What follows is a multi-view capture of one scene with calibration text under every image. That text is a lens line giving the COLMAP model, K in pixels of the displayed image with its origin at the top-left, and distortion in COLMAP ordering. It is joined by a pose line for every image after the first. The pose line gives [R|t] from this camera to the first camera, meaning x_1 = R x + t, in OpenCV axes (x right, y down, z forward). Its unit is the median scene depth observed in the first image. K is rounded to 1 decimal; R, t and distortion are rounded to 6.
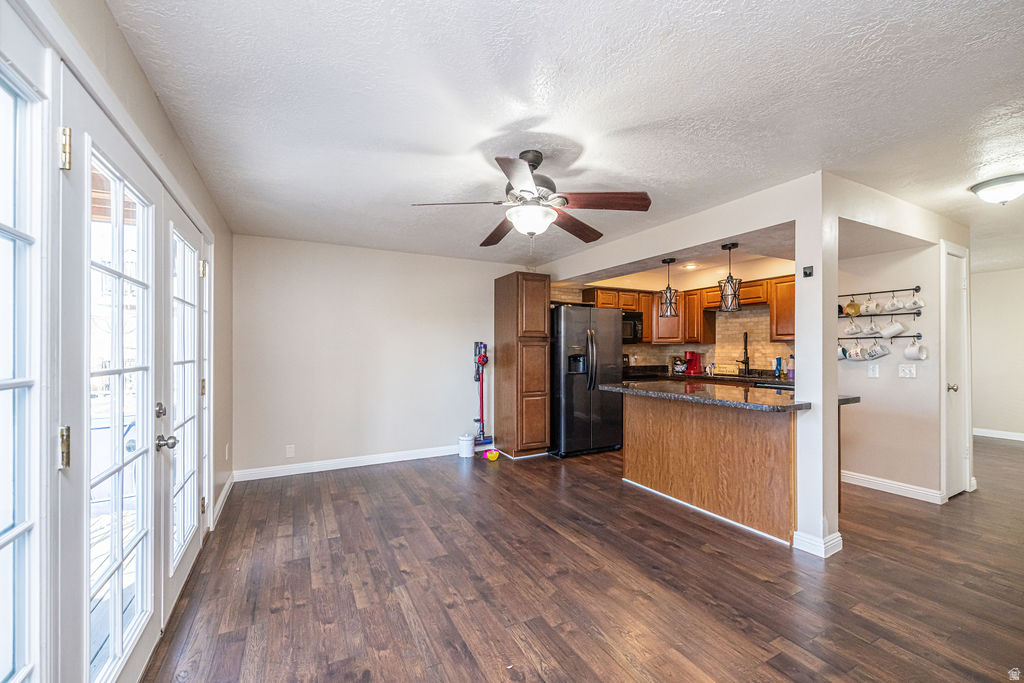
lens RADIAL K [[407.9, 0, 508.6], [0, 407.9, 345.1], [0, 0, 1]] dist [-0.000148, -0.000613]
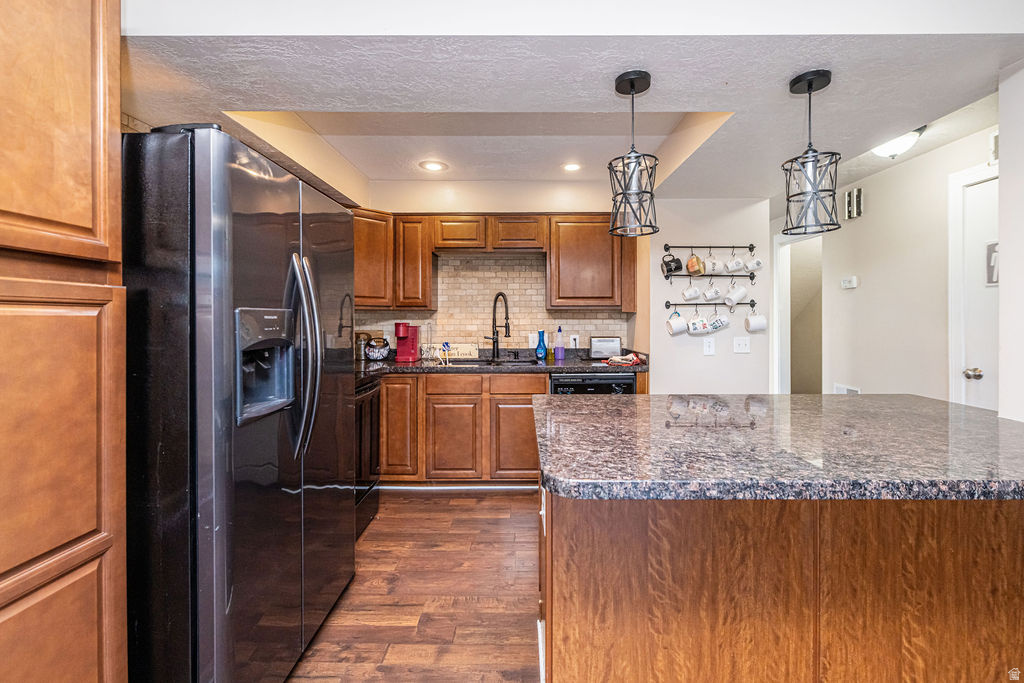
lens RADIAL K [[407.9, 0, 536.0], [0, 407.9, 316.0], [0, 0, 1]] dist [-0.000148, -0.000613]
pose [[0.417373, 0.003248, 0.908729, 0.028749], [-0.005931, 0.999982, -0.000850, 0.009993], [-0.908716, -0.005035, 0.417385, 1.173848]]
